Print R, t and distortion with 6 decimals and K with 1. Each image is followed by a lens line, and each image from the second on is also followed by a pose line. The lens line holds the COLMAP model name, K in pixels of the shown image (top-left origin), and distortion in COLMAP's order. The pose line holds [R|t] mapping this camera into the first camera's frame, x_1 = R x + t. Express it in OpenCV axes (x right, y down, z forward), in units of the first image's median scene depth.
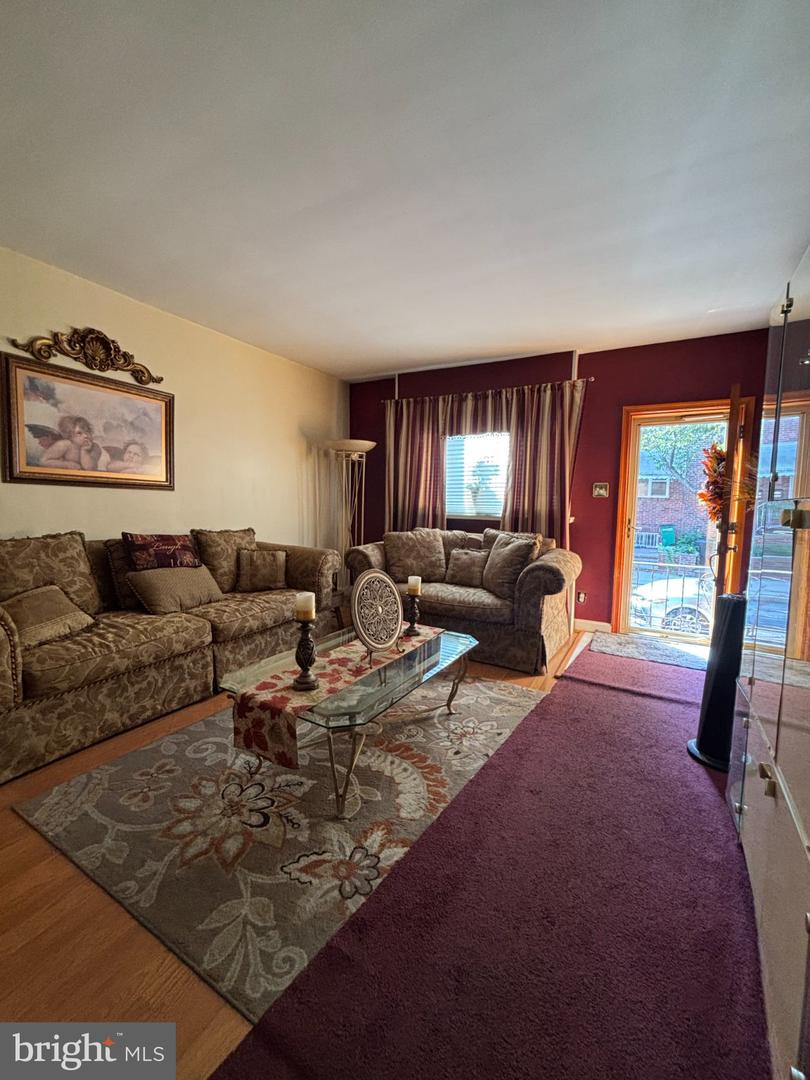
lens RADIAL K [[437.1, 0, 407.0], [0, 437.1, 535.1], [0, 0, 1]] dist [0.003208, 0.000086]
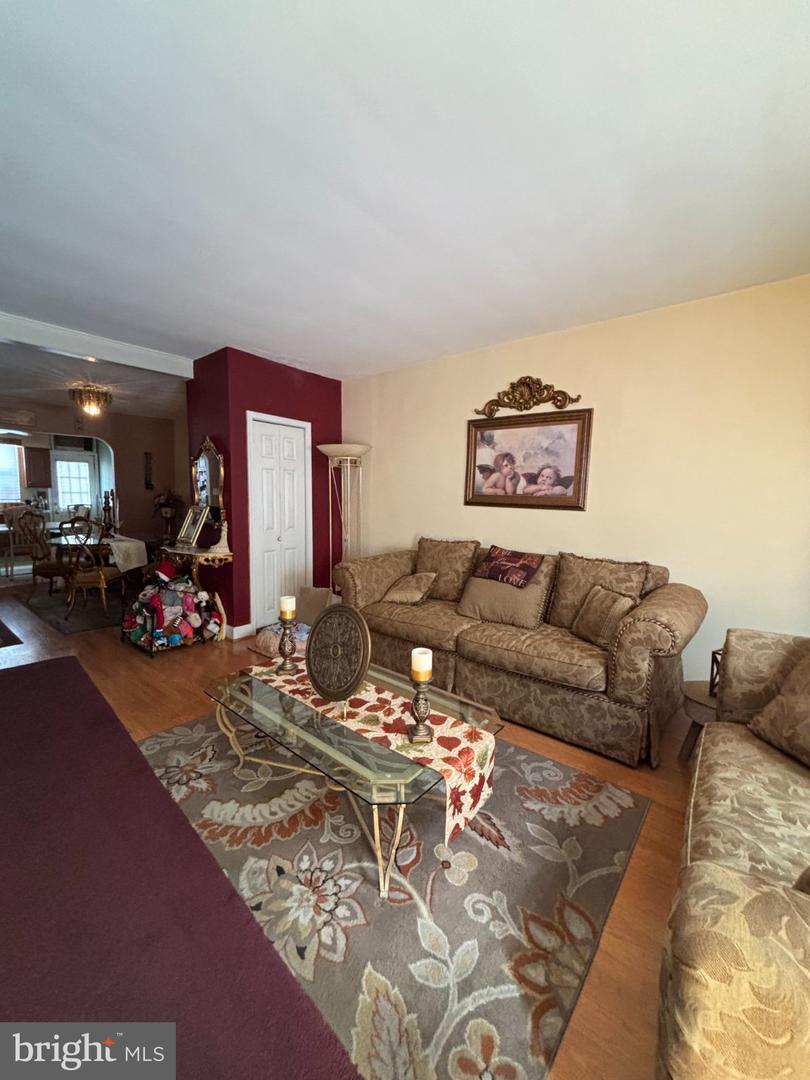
lens RADIAL K [[437.1, 0, 404.4], [0, 437.1, 539.8], [0, 0, 1]] dist [0.003208, 0.000086]
pose [[-0.175525, 0.076312, -0.981513, 0.586097], [-0.094185, 0.991116, 0.093902, -0.114208], [0.979959, 0.108926, -0.166778, 0.974457]]
